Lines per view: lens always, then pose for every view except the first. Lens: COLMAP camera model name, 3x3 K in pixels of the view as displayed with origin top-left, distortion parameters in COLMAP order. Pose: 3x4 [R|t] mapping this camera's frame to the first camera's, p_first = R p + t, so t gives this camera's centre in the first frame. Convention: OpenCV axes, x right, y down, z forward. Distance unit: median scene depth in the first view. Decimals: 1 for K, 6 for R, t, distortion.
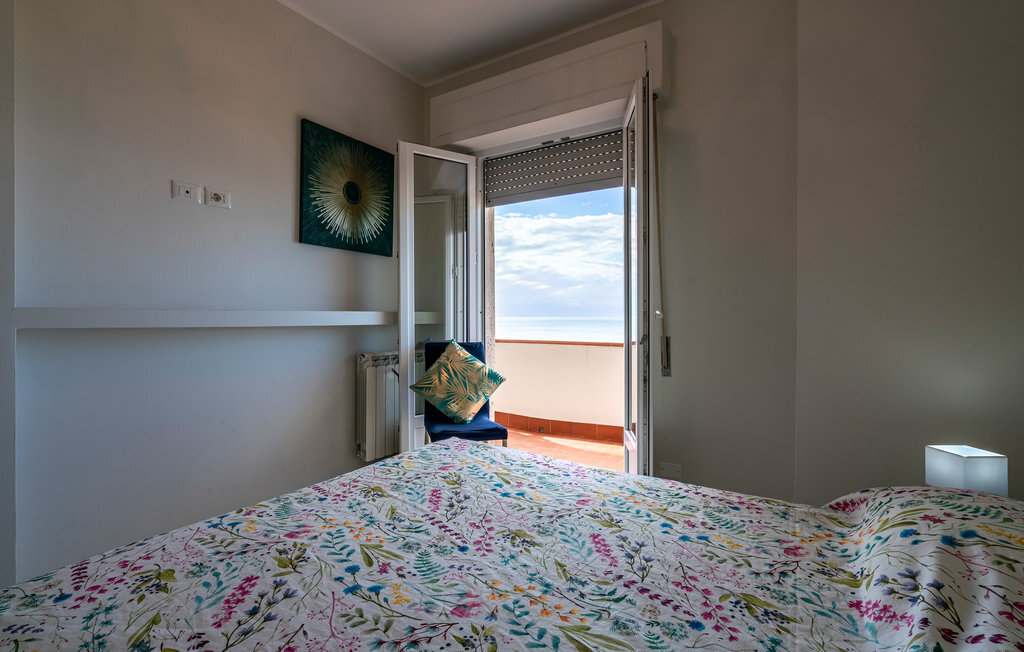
lens RADIAL K [[485.6, 0, 510.9], [0, 485.6, 324.0], [0, 0, 1]] dist [-0.002297, 0.000208]
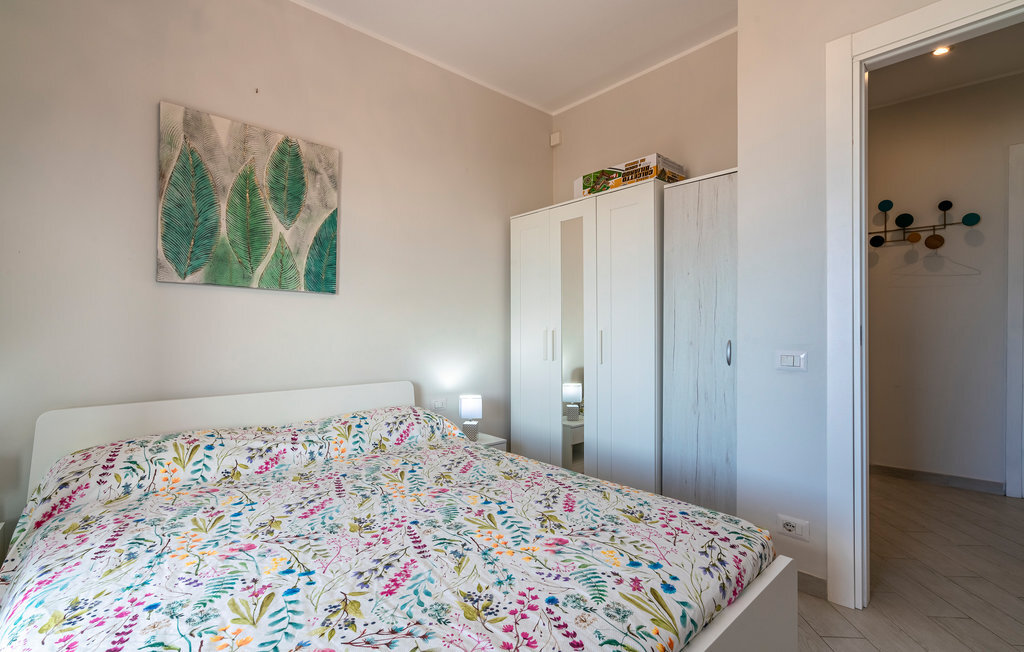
lens RADIAL K [[460.0, 0, 511.6], [0, 460.0, 328.1], [0, 0, 1]] dist [-0.003685, 0.002617]
pose [[-0.966063, 0.001581, 0.258301, -0.575676], [0.004817, 0.999918, 0.011897, -0.026873], [-0.258261, 0.012738, -0.965991, 1.873367]]
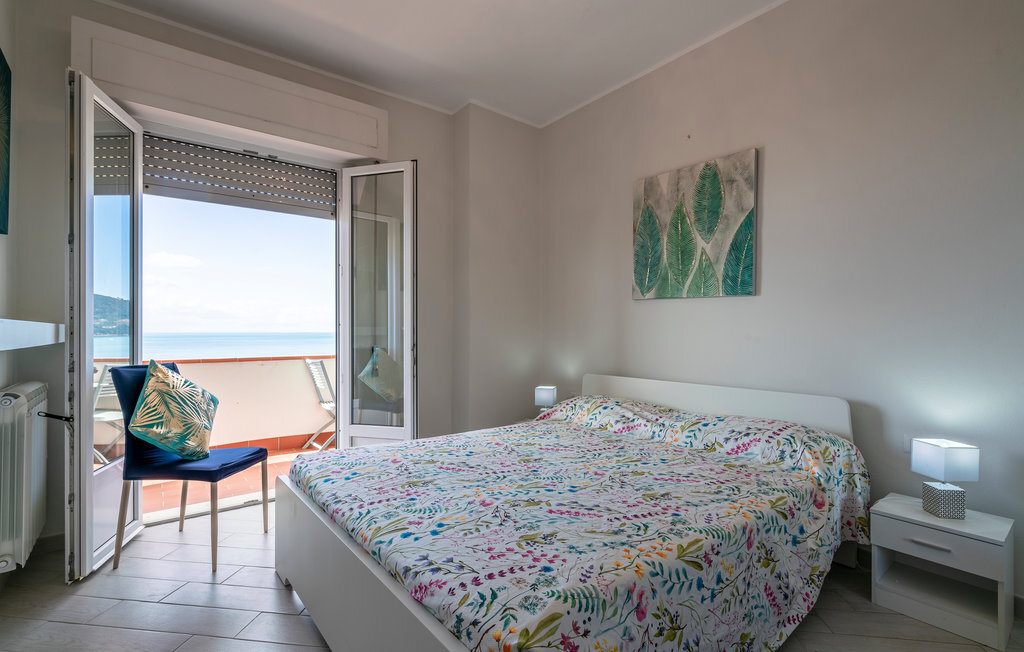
lens RADIAL K [[460.0, 0, 508.4], [0, 460.0, 325.6], [0, 0, 1]] dist [-0.003685, 0.002617]
pose [[0.315421, 0.011475, 0.948883, -1.499105], [0.013831, 0.999765, -0.016687, -0.006843], [-0.948851, 0.018387, 0.315188, 0.537803]]
